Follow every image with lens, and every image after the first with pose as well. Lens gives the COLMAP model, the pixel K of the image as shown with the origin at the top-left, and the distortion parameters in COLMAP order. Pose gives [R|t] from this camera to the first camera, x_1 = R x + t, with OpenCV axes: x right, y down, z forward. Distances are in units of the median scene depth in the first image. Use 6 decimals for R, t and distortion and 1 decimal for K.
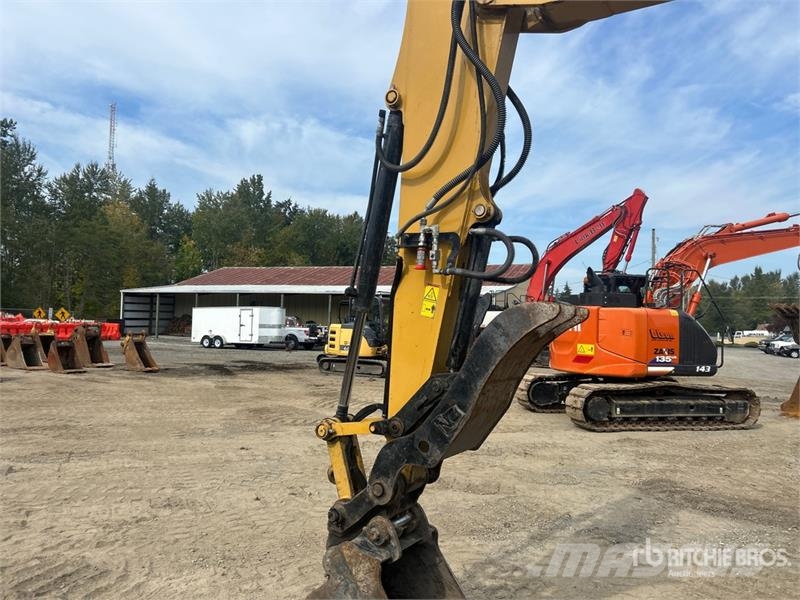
lens RADIAL K [[603.7, 0, 410.5], [0, 603.7, 300.1], [0, 0, 1]] dist [0.016735, -0.005633]
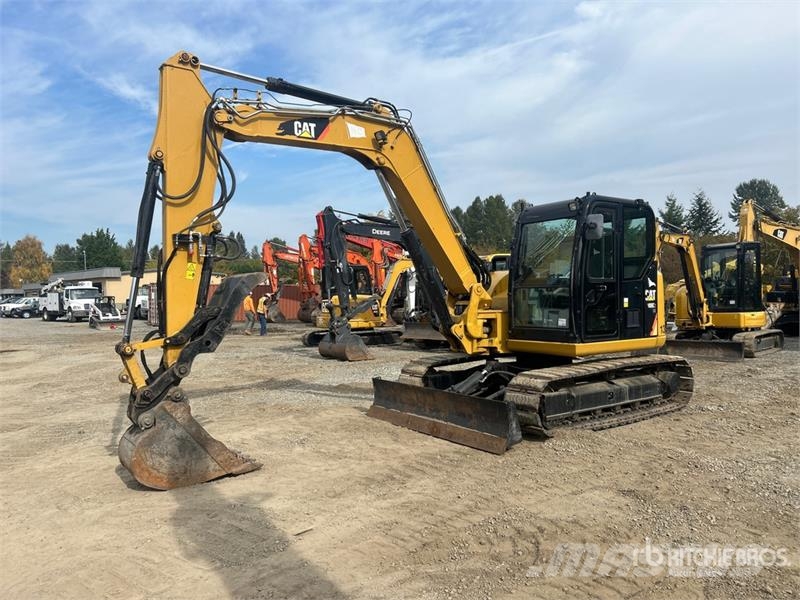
lens RADIAL K [[601.9, 0, 402.2], [0, 601.9, 299.3], [0, 0, 1]] dist [0.036621, -0.001106]
pose [[0.397785, -0.054521, 0.915857, -0.113749], [0.000714, 0.998251, 0.059116, -0.001607], [-0.917479, -0.022861, 0.397128, -0.028507]]
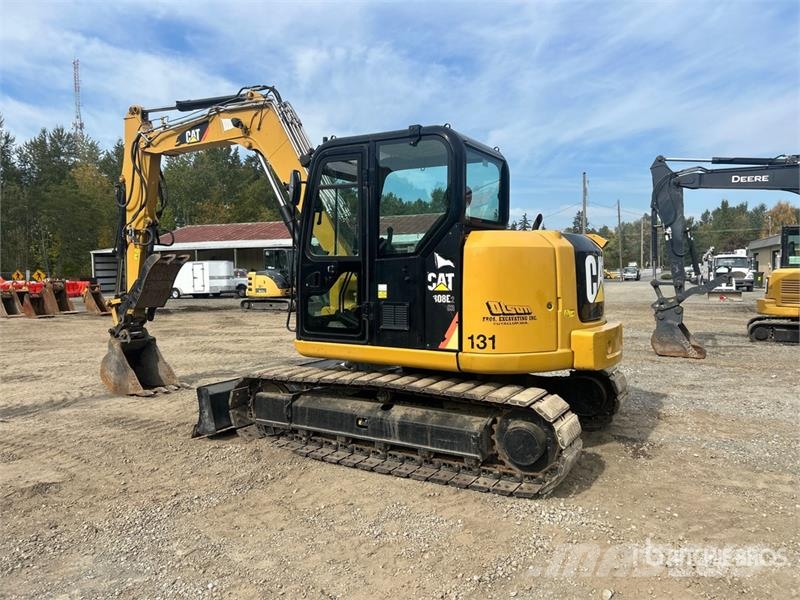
lens RADIAL K [[615.0, 0, 404.0], [0, 615.0, 299.2], [0, 0, 1]] dist [0.024823, -0.010361]
pose [[0.999027, -0.044101, 0.000500, 0.099759], [0.043908, 0.995577, 0.083063, 0.002058], [-0.004161, -0.082961, 0.996544, -0.148798]]
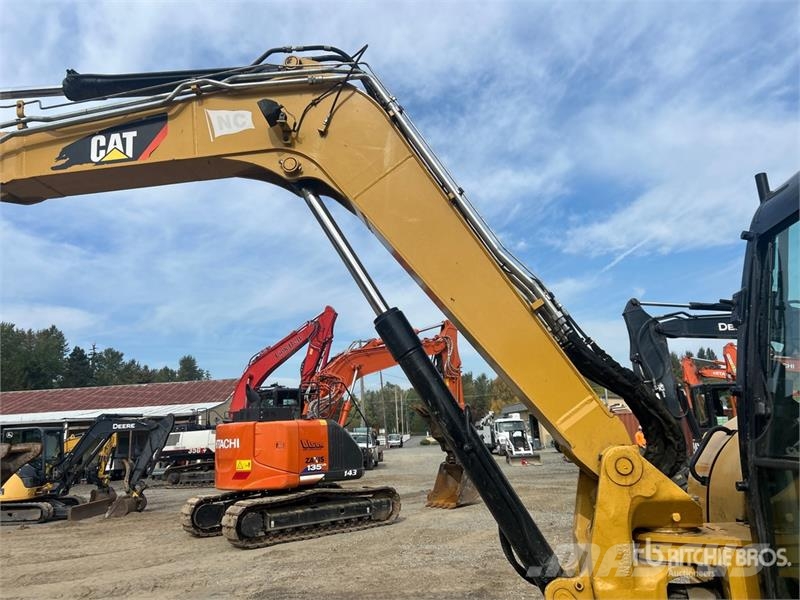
lens RADIAL K [[606.5, 0, 400.0], [0, 606.5, 300.0], [0, 0, 1]] dist [0.026895, -0.004201]
pose [[0.914506, 0.006865, 0.404515, 0.033414], [0.067041, 0.983461, -0.168254, -0.000825], [-0.398980, 0.180989, 0.898921, -0.024460]]
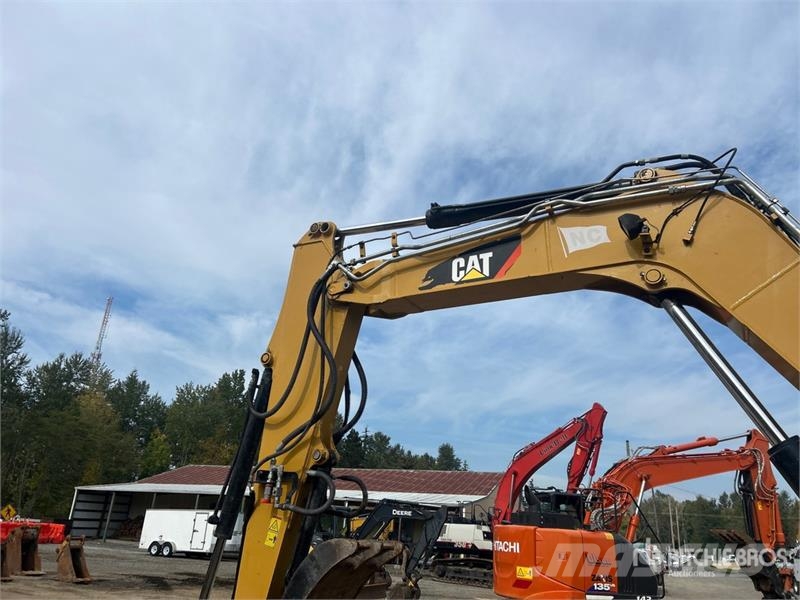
lens RADIAL K [[605.4, 0, 406.6], [0, 605.4, 298.9], [0, 0, 1]] dist [0.051106, -0.053420]
pose [[0.999161, 0.038934, 0.012714, 0.020366], [-0.032786, 0.946367, -0.321425, -0.004238], [-0.024547, 0.320739, 0.946850, -0.021536]]
